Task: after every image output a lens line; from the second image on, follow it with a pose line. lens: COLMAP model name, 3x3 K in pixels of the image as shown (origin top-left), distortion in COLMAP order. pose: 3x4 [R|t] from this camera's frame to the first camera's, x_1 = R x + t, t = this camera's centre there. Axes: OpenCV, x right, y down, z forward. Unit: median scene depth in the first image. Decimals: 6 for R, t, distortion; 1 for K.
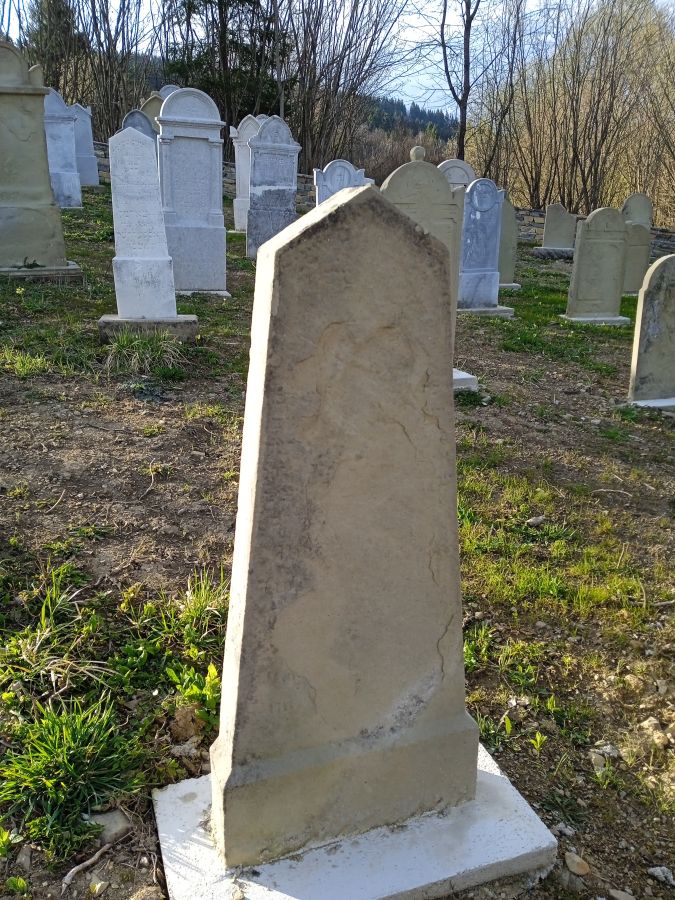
lens RADIAL K [[729.5, 0, 337.5], [0, 729.5, 450.0], [0, 0, 1]] dist [0.097989, -0.173636]
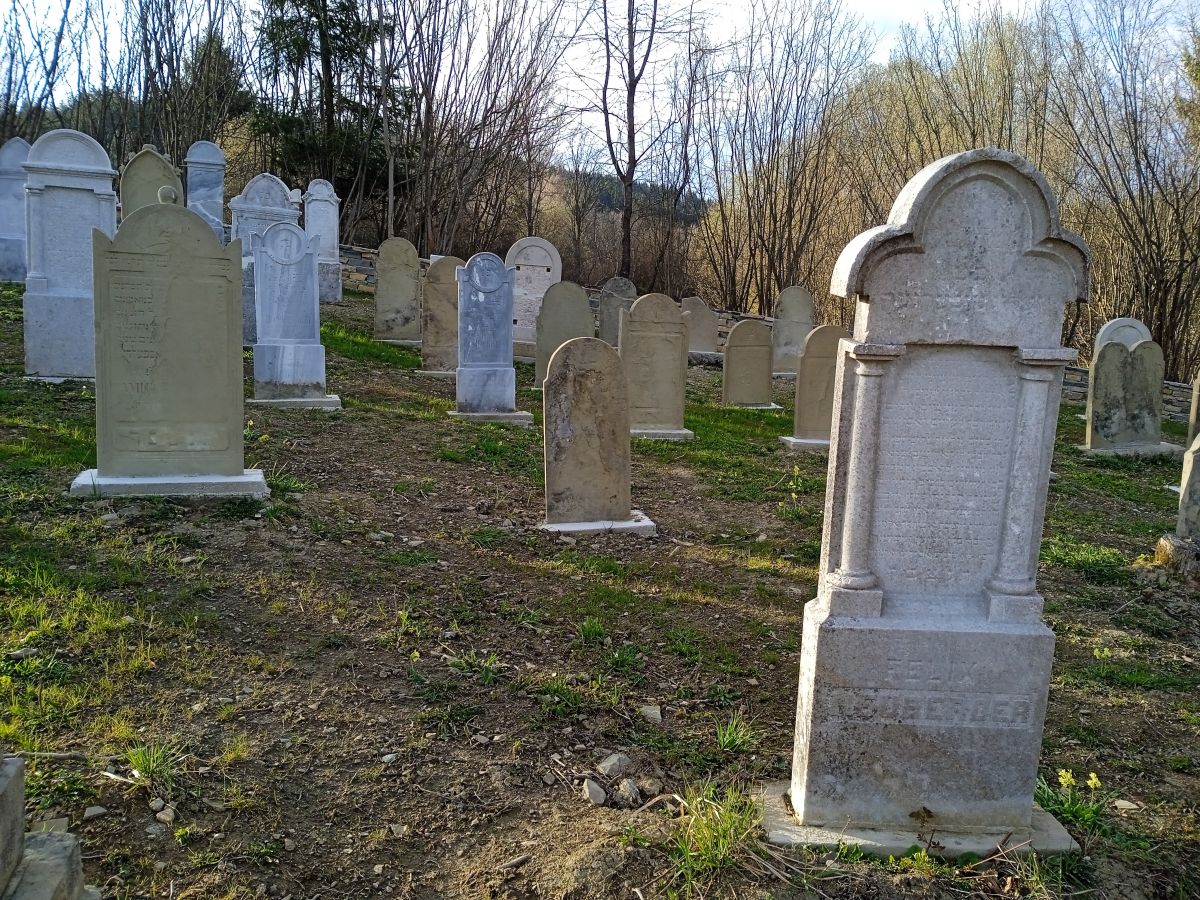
lens RADIAL K [[972.7, 0, 600.0], [0, 972.7, 450.0], [0, 0, 1]] dist [0.097989, -0.173636]
pose [[0.999492, 0.020337, 0.024542, 0.286908], [-0.015719, 0.984350, -0.175521, 0.022188], [-0.027727, 0.175046, 0.984170, 0.001380]]
